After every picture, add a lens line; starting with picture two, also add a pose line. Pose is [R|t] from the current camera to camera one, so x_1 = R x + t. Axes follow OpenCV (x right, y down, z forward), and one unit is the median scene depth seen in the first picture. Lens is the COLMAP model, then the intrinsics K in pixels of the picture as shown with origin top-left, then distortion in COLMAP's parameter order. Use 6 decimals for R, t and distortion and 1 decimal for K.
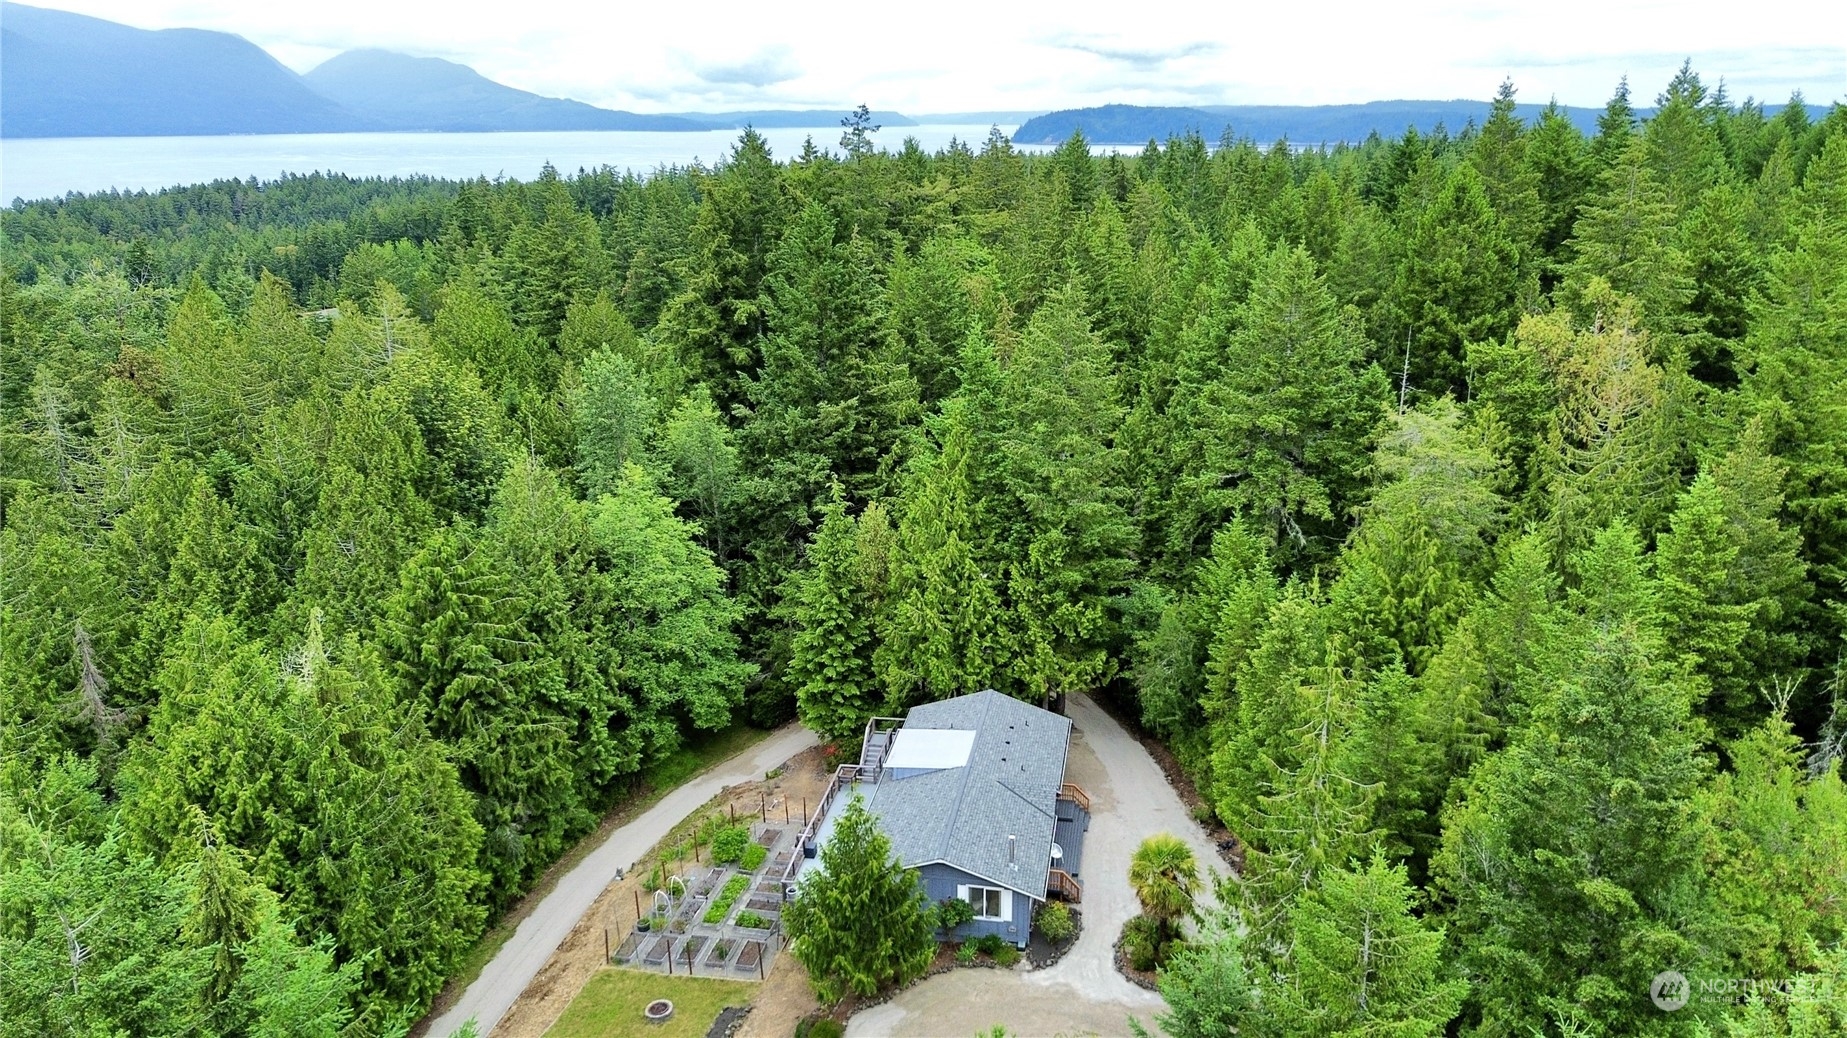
lens RADIAL K [[1308.7, 0, 923.5], [0, 1308.7, 519.0], [0, 0, 1]] dist [0.067477, -0.069660]
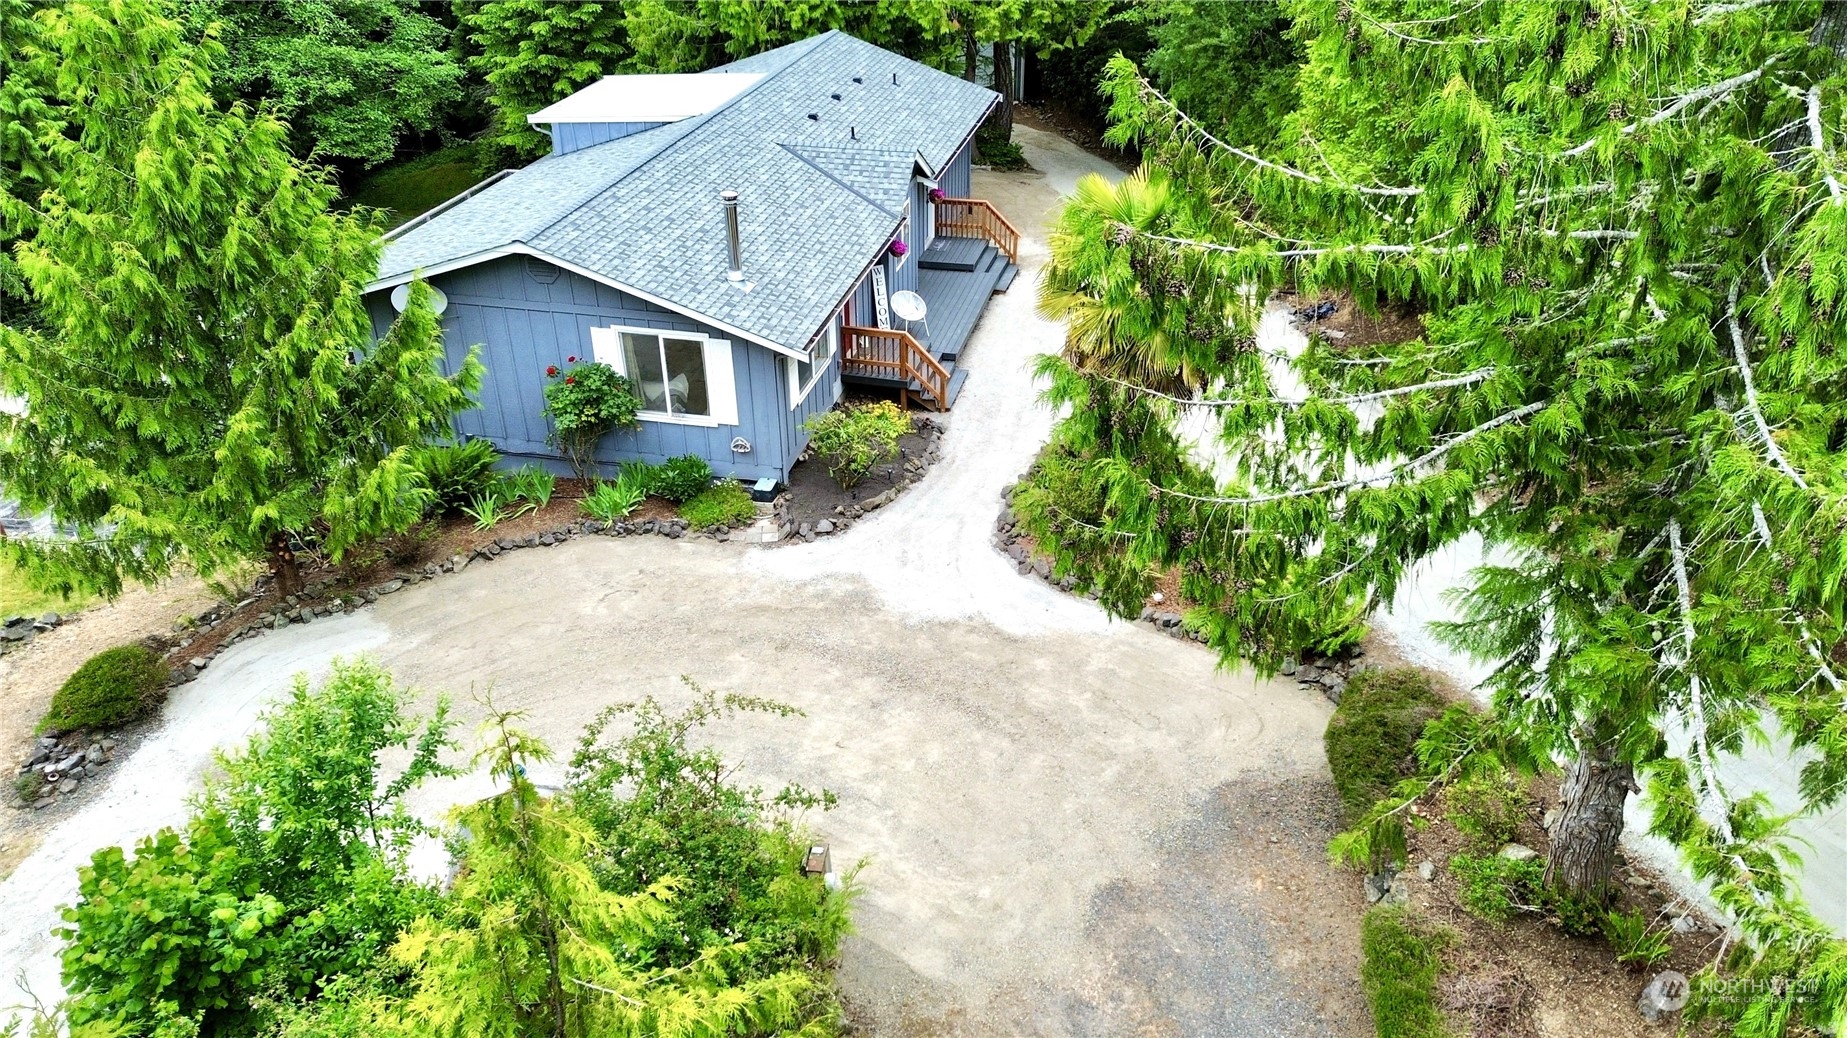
lens RADIAL K [[1308.7, 0, 923.5], [0, 1308.7, 519.0], [0, 0, 1]] dist [0.067477, -0.069660]
pose [[0.999039, 0.021927, -0.037956, 0.136519], [-0.012187, 0.970695, 0.240005, 0.241313], [0.042107, -0.239311, 0.970029, 0.630151]]
